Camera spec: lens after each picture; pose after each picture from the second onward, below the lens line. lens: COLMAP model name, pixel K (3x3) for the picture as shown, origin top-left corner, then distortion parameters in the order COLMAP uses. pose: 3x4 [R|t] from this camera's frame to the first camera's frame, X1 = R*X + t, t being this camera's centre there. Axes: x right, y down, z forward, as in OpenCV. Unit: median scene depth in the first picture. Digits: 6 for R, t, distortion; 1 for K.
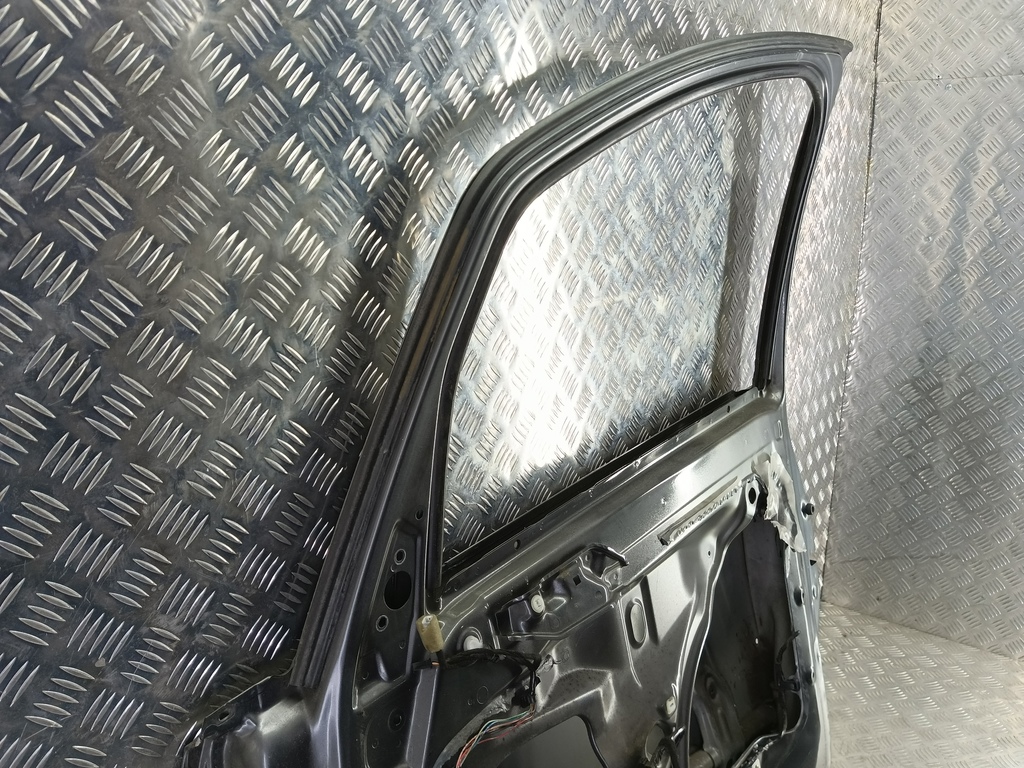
lens RADIAL K [[736.3, 0, 512.0], [0, 736.3, 384.0], [0, 0, 1]] dist [0.103283, -0.169184]
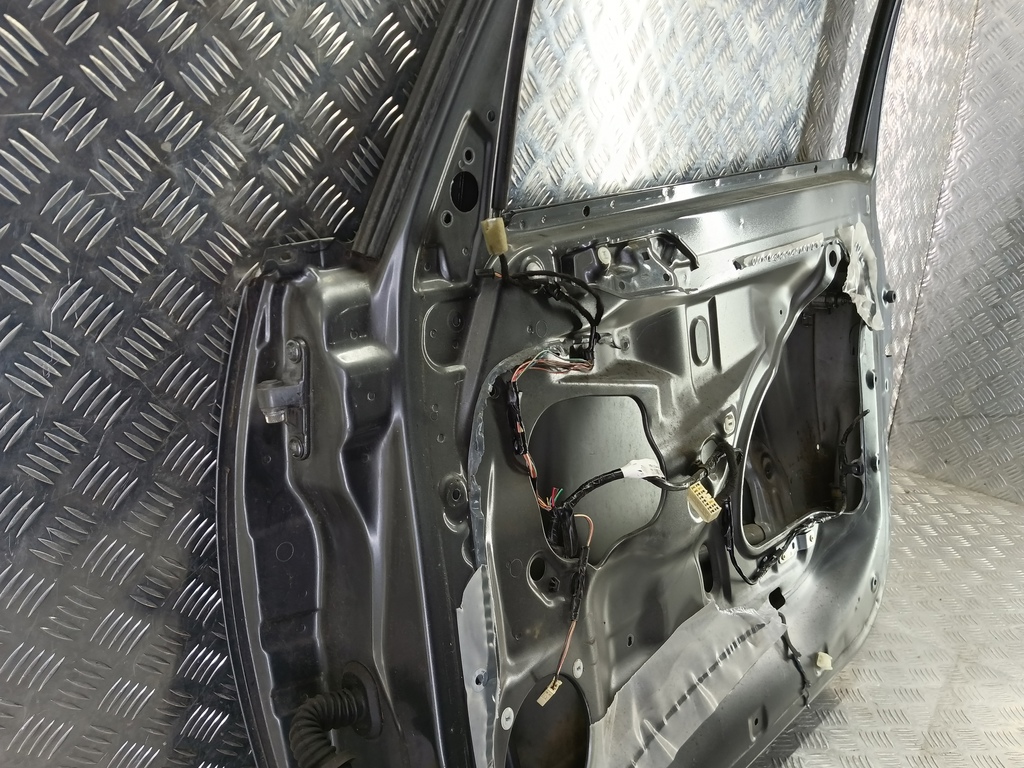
lens RADIAL K [[736.3, 0, 512.0], [0, 736.3, 384.0], [0, 0, 1]] dist [0.103283, -0.169184]
pose [[0.994822, 0.073258, -0.070444, -0.003493], [-0.069929, 0.996366, 0.048618, 0.287528], [0.073750, -0.043441, 0.996330, 0.018846]]
